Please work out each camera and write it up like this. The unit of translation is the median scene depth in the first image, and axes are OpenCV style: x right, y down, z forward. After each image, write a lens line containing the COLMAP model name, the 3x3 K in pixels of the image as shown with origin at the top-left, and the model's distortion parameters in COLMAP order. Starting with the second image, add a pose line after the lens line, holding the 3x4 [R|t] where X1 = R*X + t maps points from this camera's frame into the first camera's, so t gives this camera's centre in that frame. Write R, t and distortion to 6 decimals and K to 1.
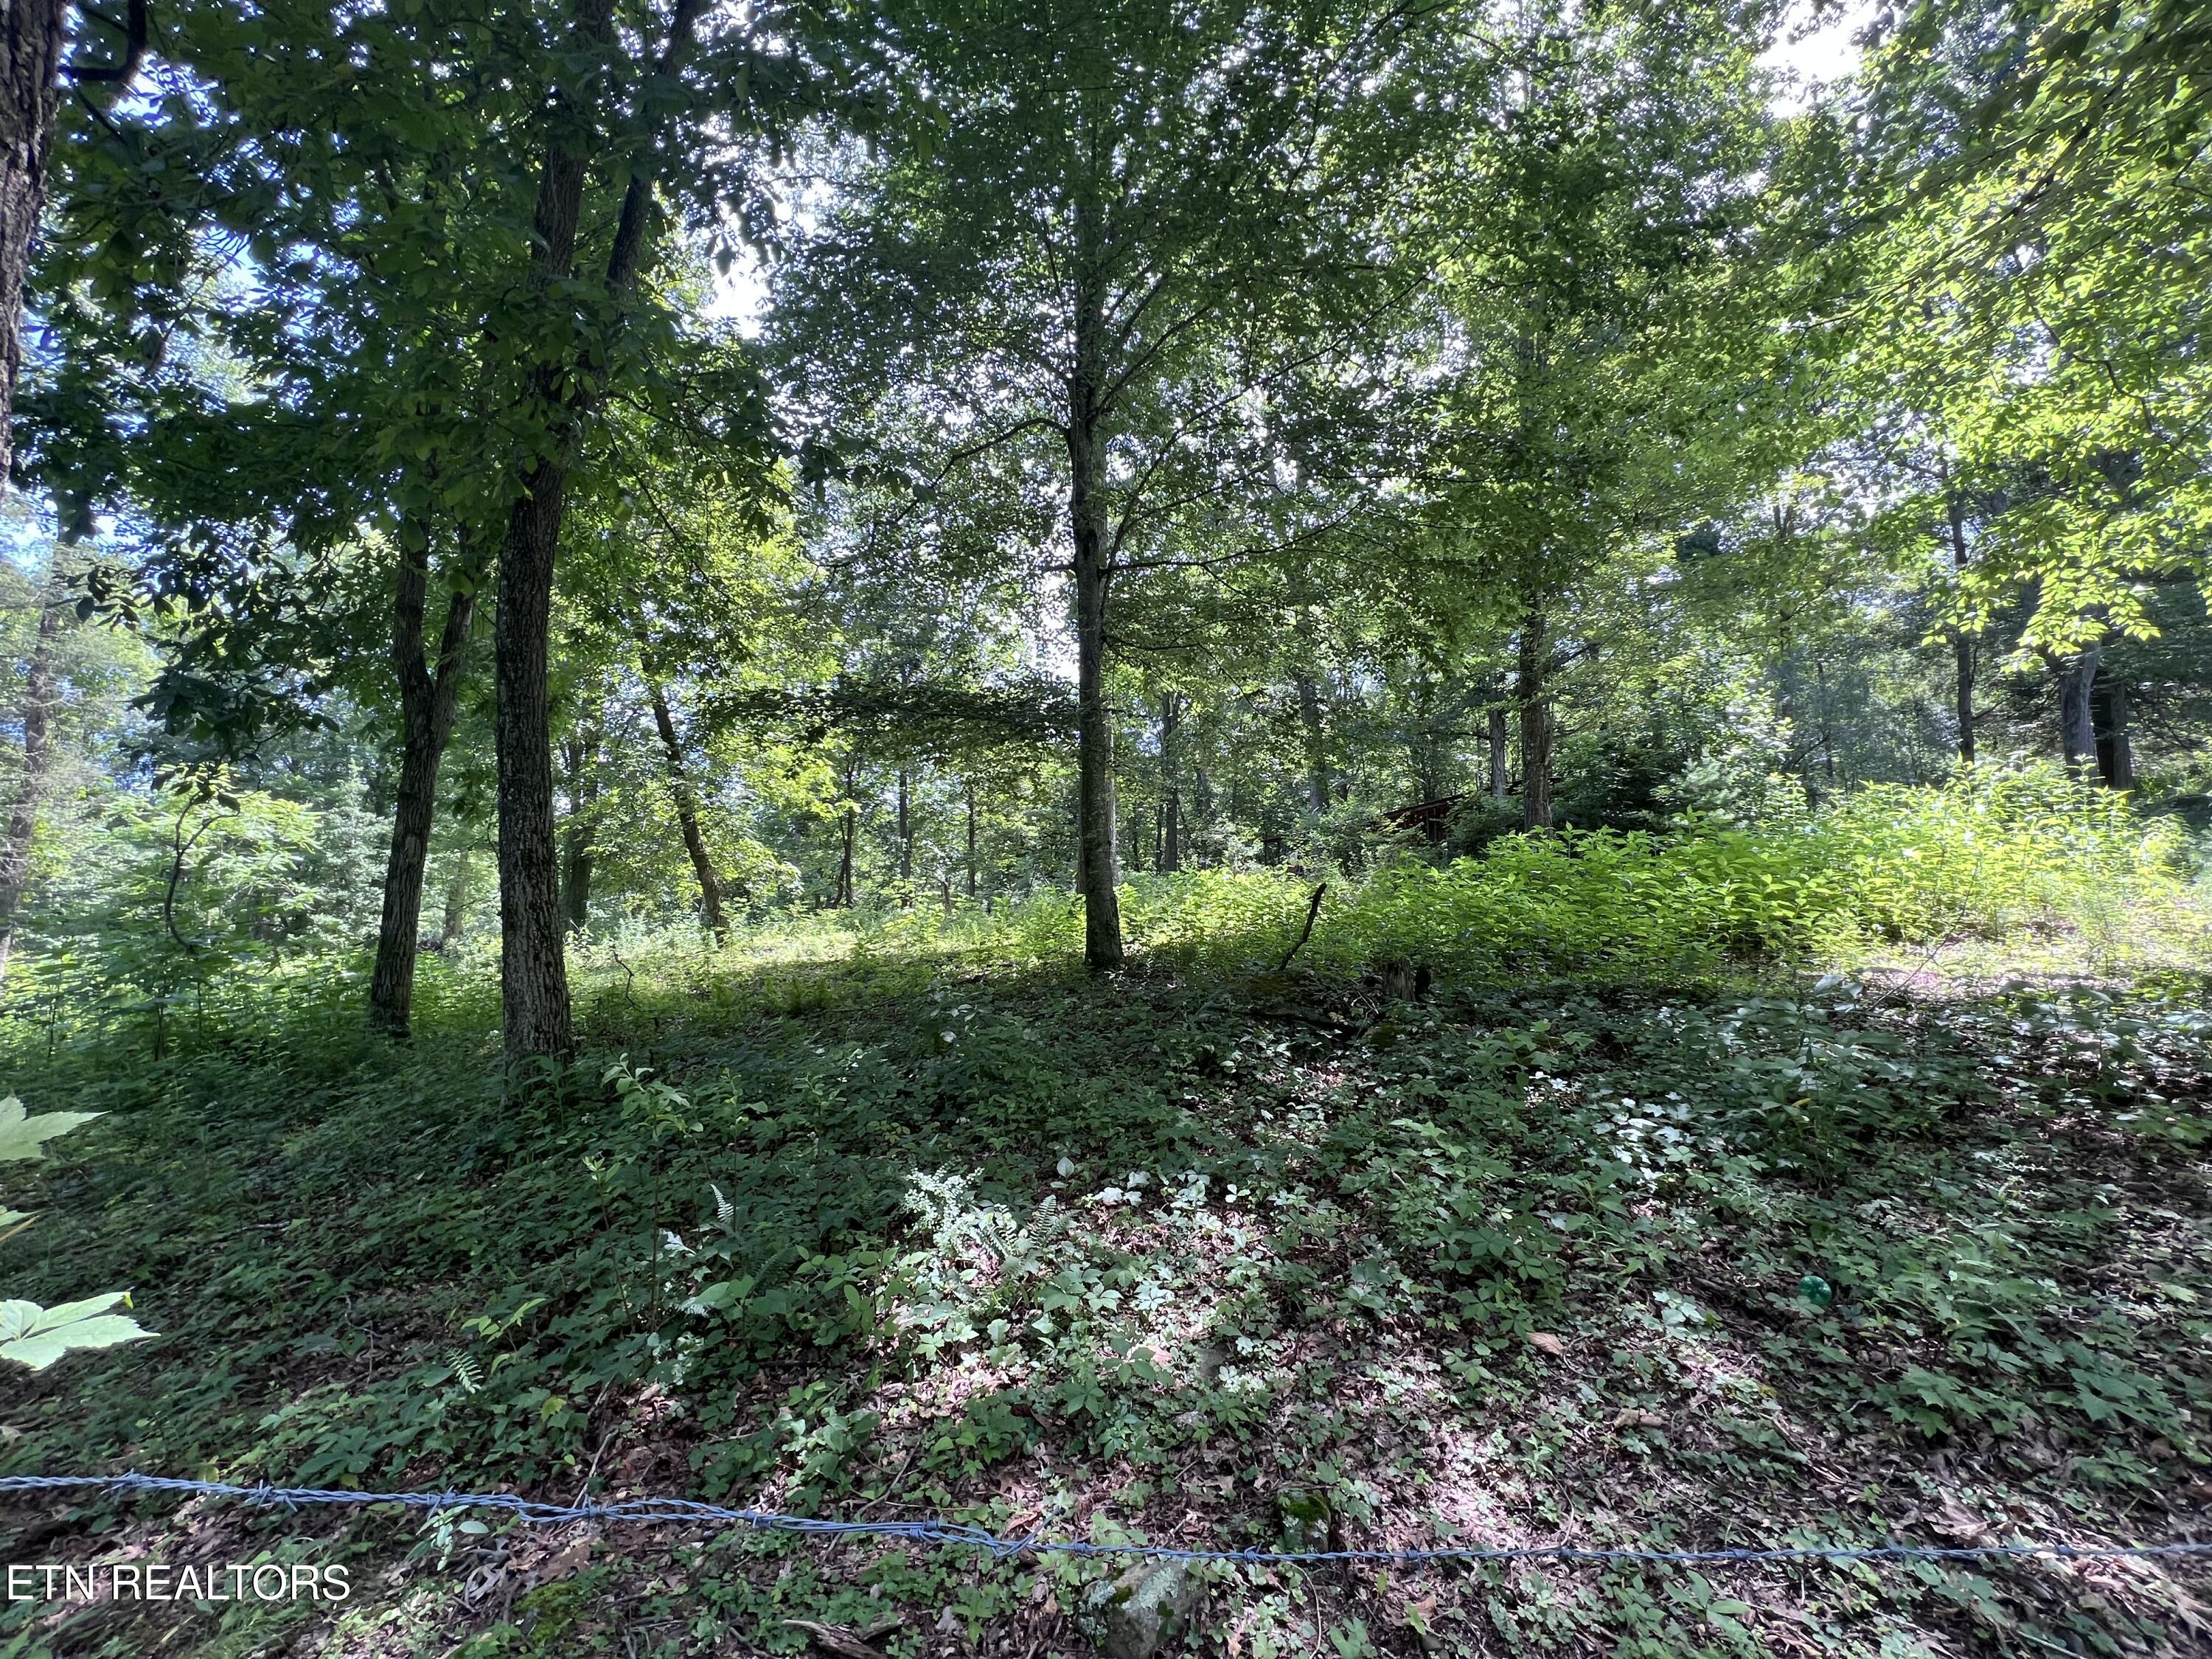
lens RADIAL K [[882.4, 0, 1108.7], [0, 882.4, 837.5], [0, 0, 1]] dist [-0.000842, 0.000727]
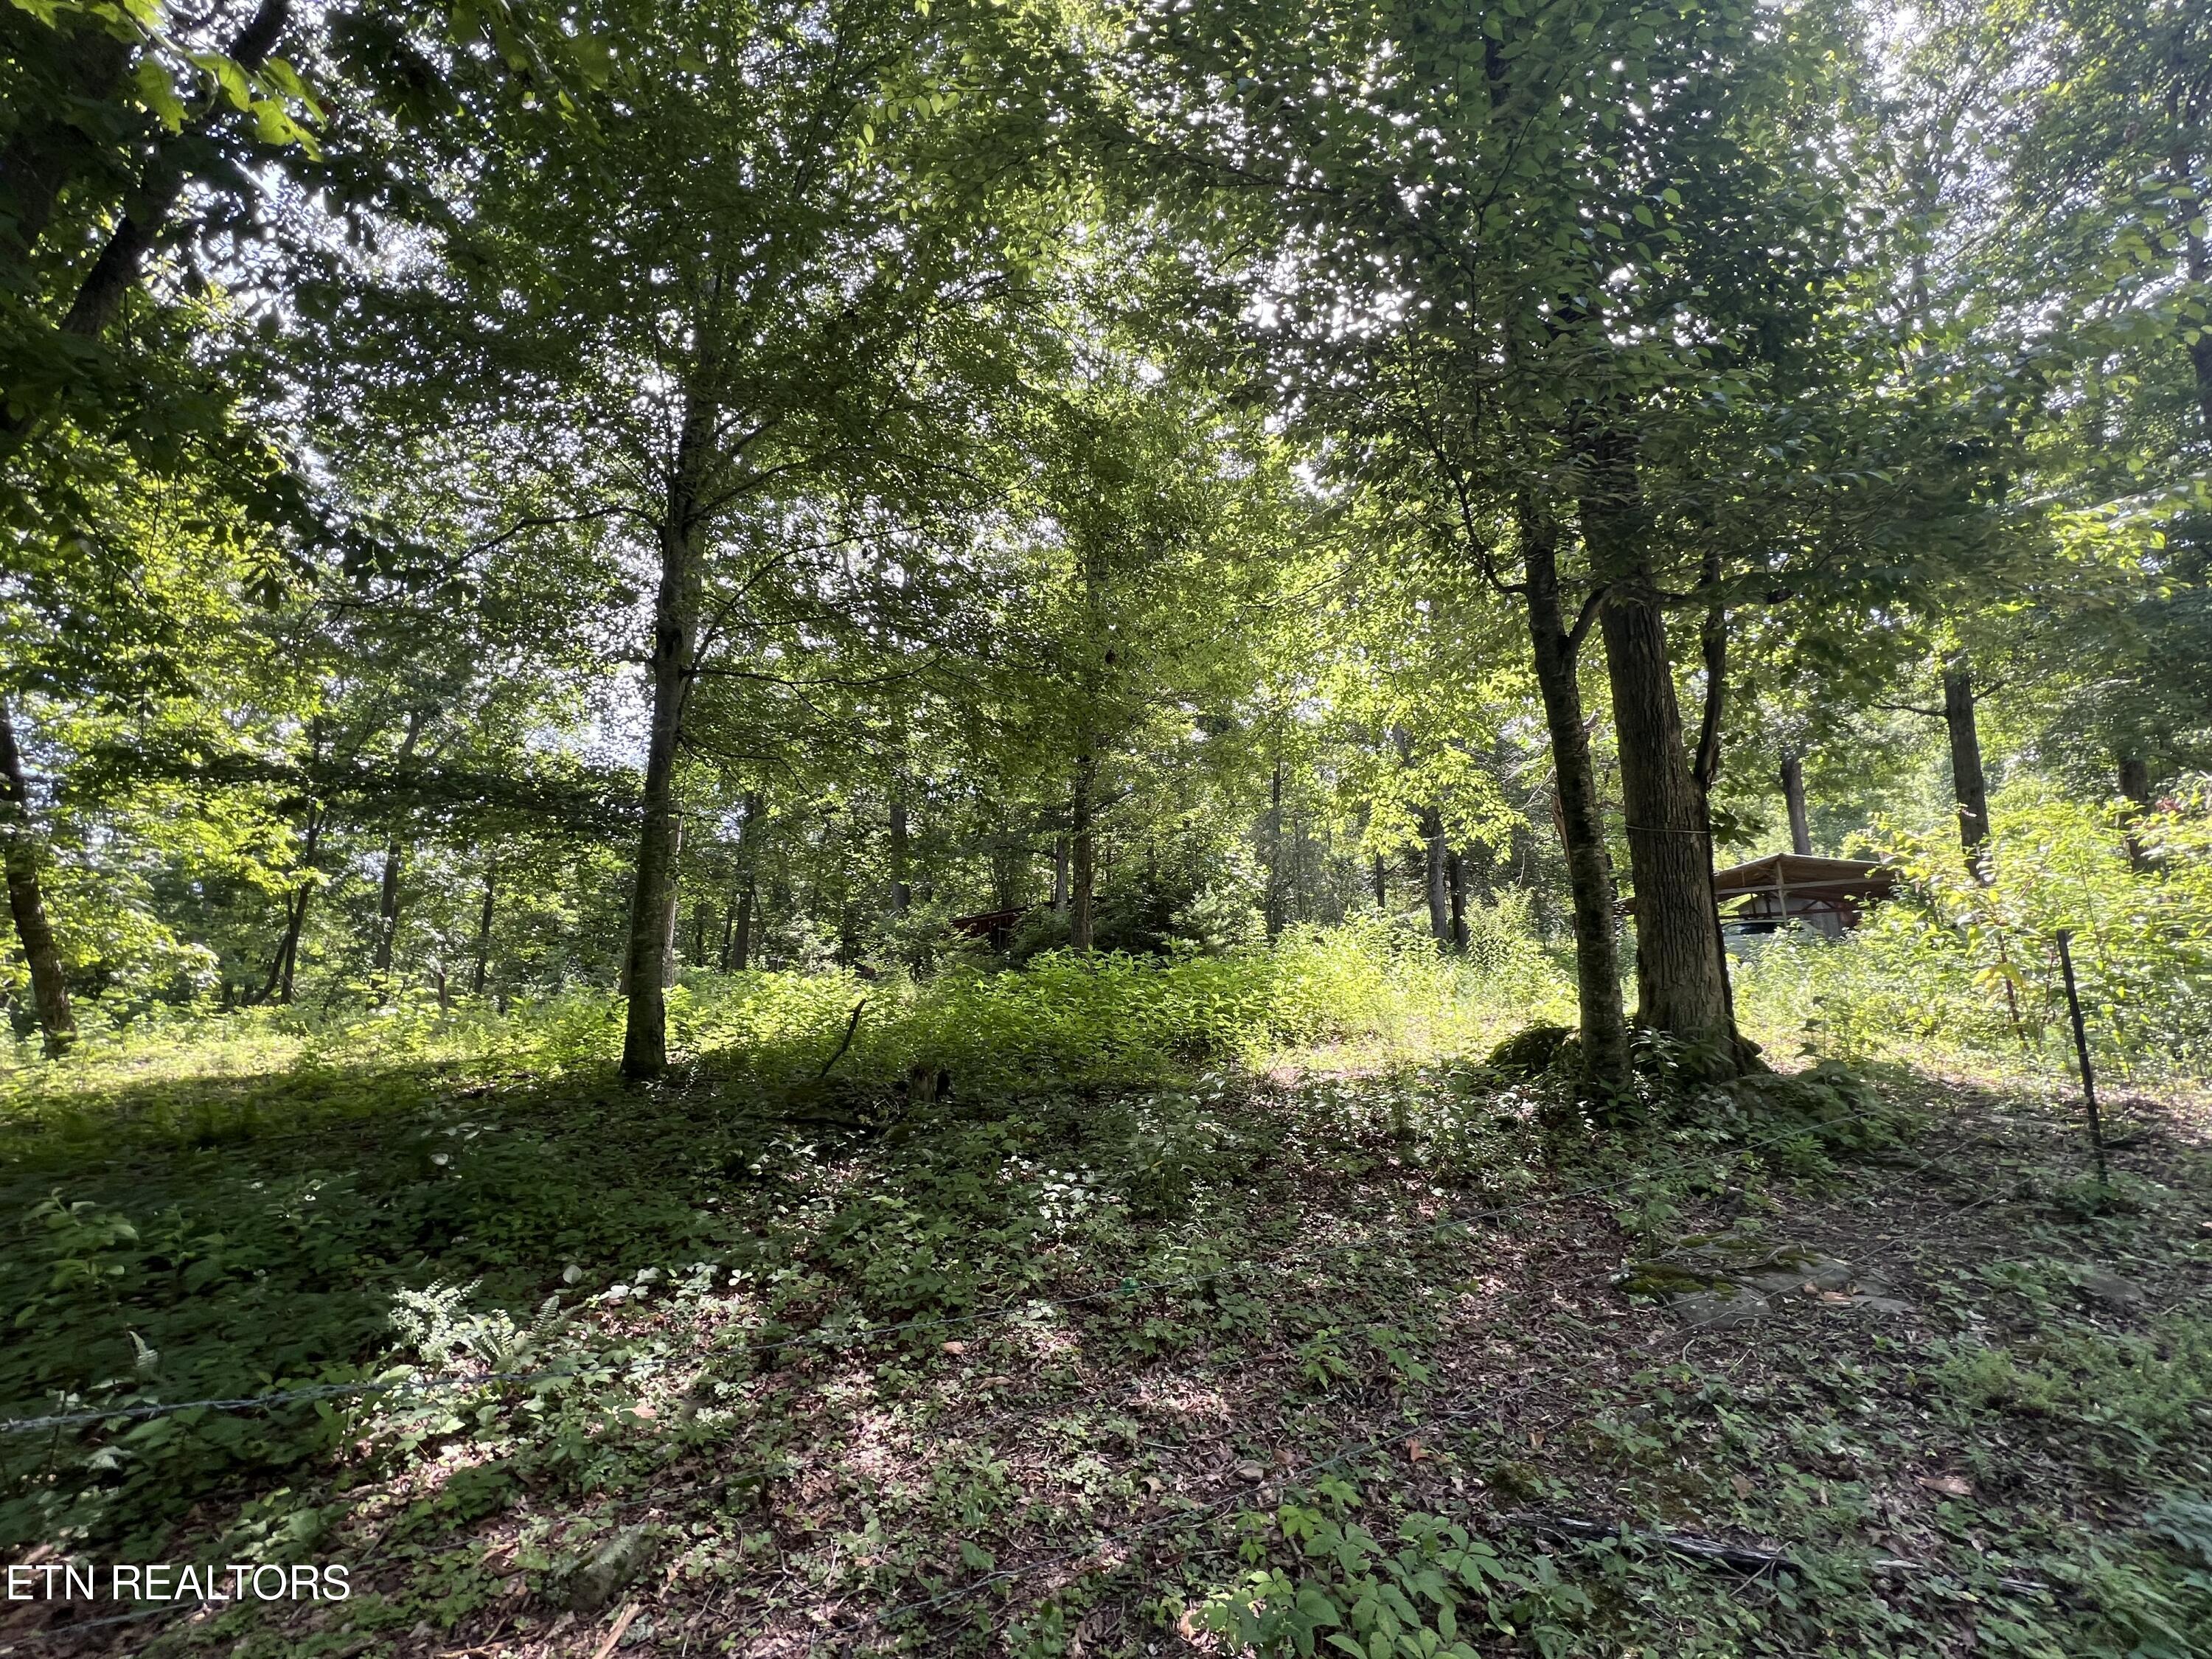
lens RADIAL K [[882.4, 0, 1108.7], [0, 882.4, 837.5], [0, 0, 1]] dist [-0.000842, 0.000727]
pose [[0.894819, 0.095662, 0.436058, 0.007791], [-0.046922, 0.991515, -0.121231, -0.024994], [-0.443956, 0.088019, 0.891715, -0.141395]]
